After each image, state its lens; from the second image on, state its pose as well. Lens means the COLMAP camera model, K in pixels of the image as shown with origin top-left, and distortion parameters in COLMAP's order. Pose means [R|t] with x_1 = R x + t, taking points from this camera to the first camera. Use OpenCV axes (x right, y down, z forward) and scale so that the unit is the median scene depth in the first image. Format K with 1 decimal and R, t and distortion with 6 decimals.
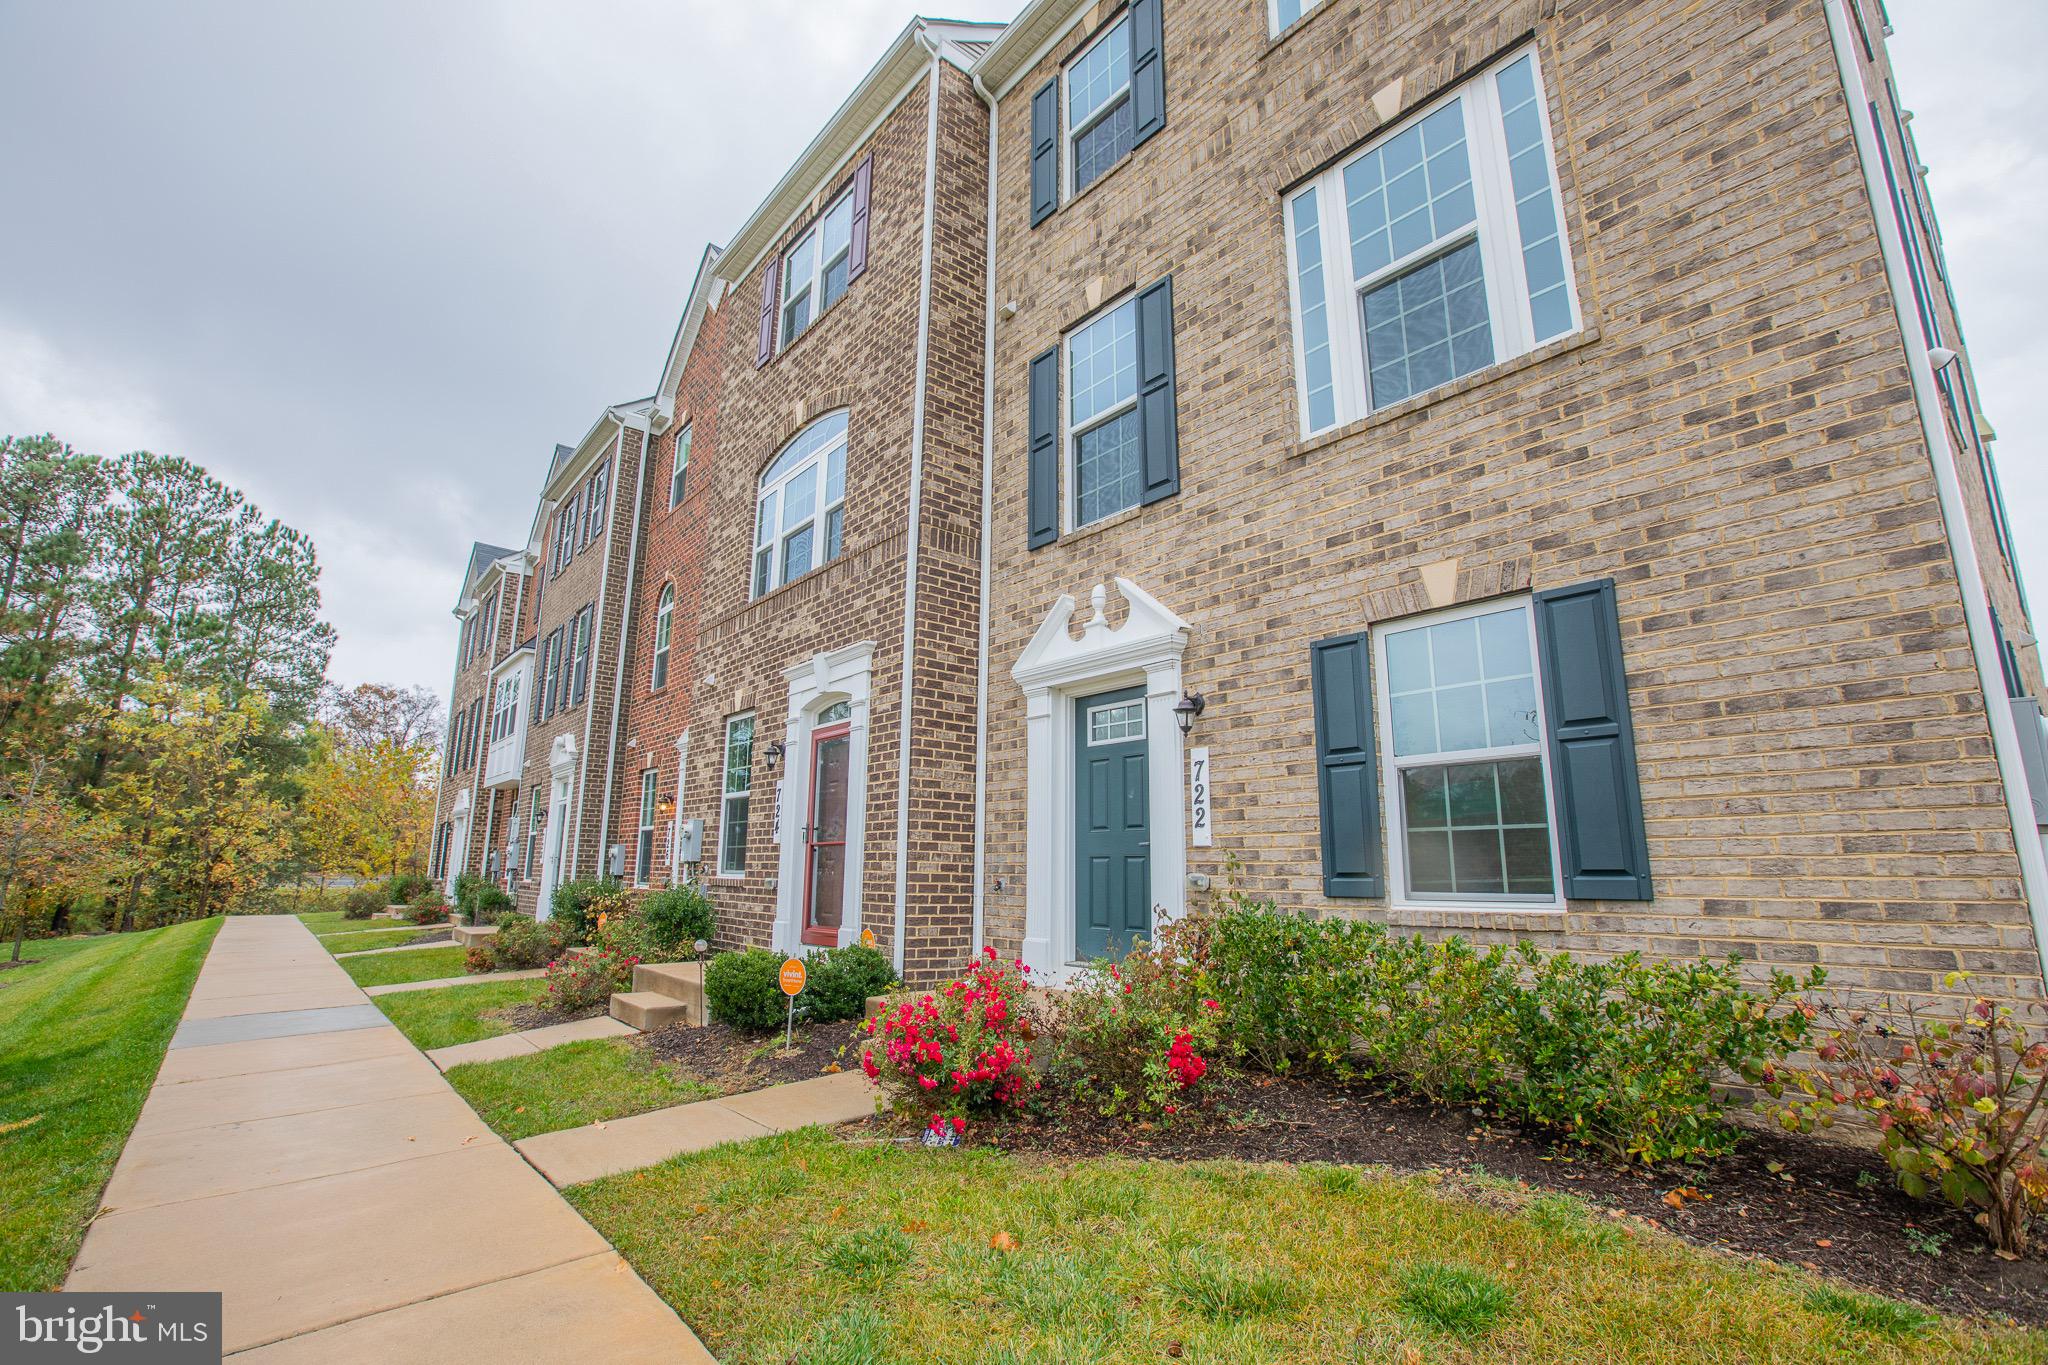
lens RADIAL K [[948.4, 0, 1024.9], [0, 948.4, 681.1], [0, 0, 1]] dist [-0.036300, 0.011812]
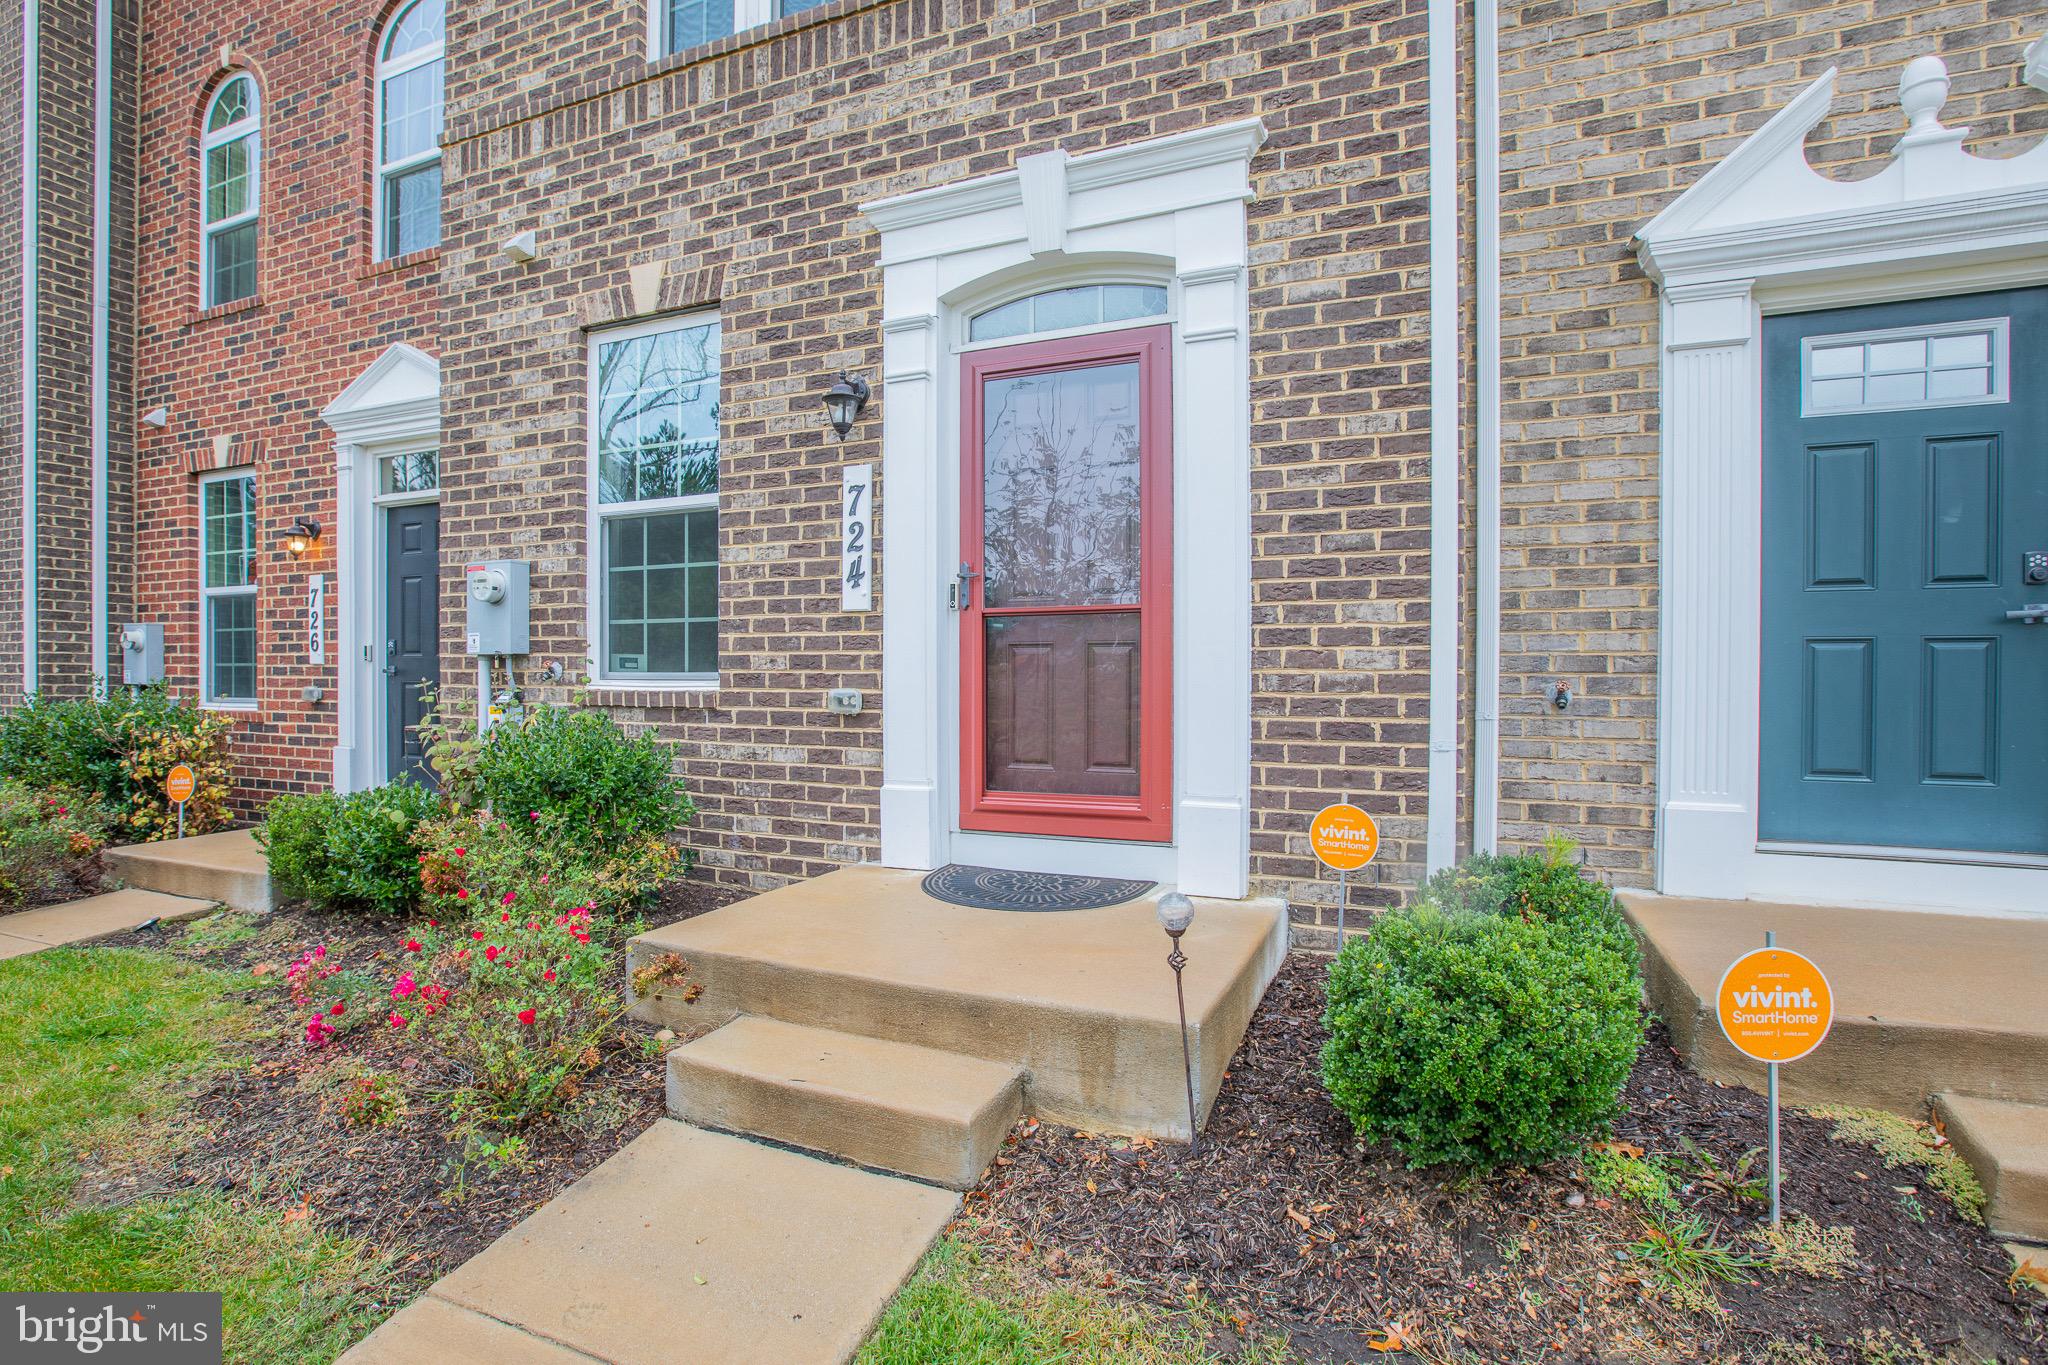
lens RADIAL K [[948.4, 0, 1024.7], [0, 948.4, 674.5], [0, 0, 1]] dist [-0.036300, 0.011812]
pose [[0.883258, -0.011787, 0.468740, -0.432461], [-0.085508, 0.978871, 0.185741, 0.121420], [-0.461025, -0.204138, 0.863588, 0.624488]]
